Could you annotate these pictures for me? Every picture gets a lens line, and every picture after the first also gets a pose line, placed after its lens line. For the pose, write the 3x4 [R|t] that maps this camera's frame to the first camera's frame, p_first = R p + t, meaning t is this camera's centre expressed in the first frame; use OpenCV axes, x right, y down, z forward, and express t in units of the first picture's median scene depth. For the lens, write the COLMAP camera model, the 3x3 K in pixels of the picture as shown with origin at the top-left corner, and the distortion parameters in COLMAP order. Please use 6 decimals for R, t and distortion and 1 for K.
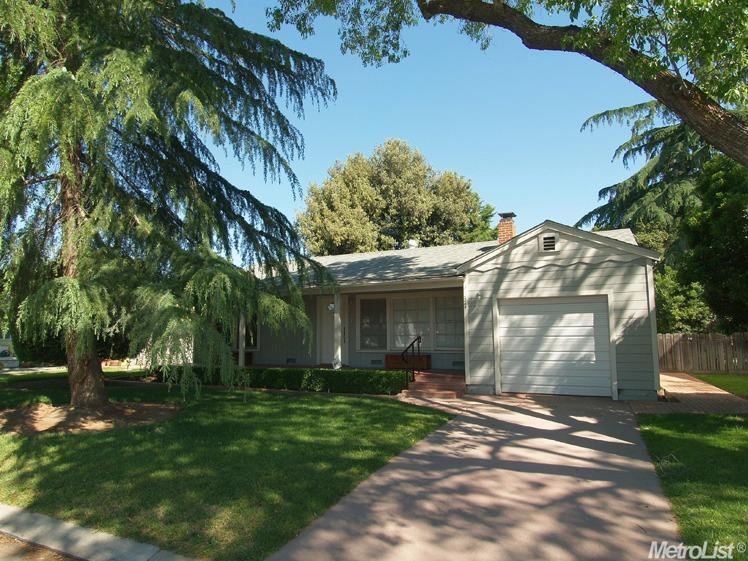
lens RADIAL K [[473.6, 0, 374.9], [0, 473.6, 275.0], [0, 0, 1]] dist [-0.025747, 0.002993]
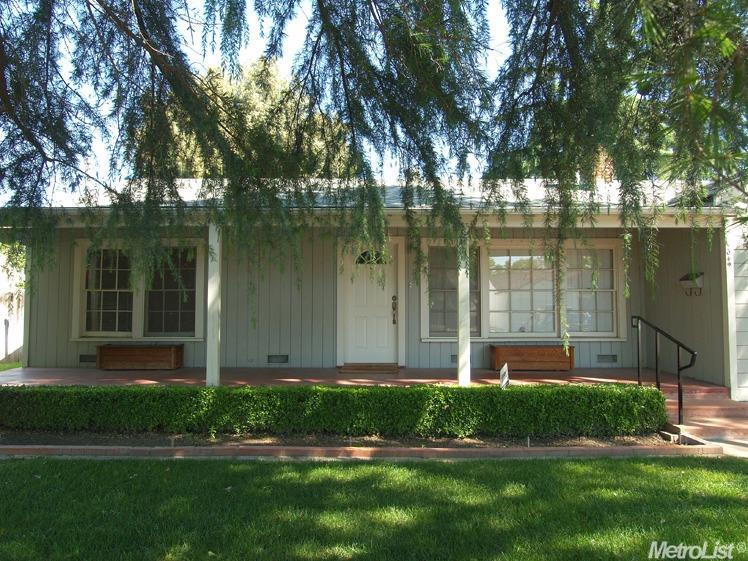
lens RADIAL K [[473.6, 0, 371.7], [0, 473.6, 279.4], [0, 0, 1]] dist [-0.025747, 0.002993]
pose [[0.899052, 0.028155, 0.436936, -0.461331], [-0.063280, 0.995809, 0.066039, 0.080652], [-0.433245, -0.087021, 0.897065, 0.736609]]
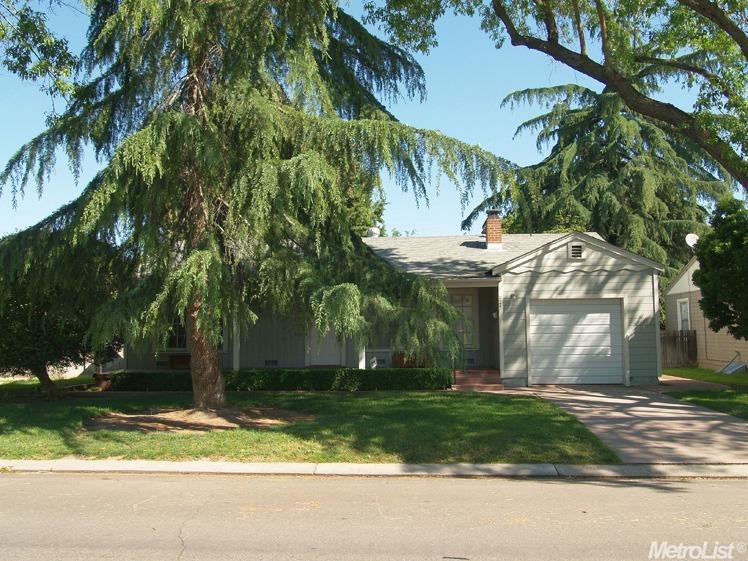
lens RADIAL K [[660.3, 0, 374.1], [0, 660.3, 283.0], [0, 0, 1]] dist [-0.028282, 0.008790]
pose [[0.933762, 0.023285, 0.357137, -0.650411], [-0.040806, 0.998301, 0.041604, -0.037273], [-0.355561, -0.053422, 0.933125, -0.301690]]
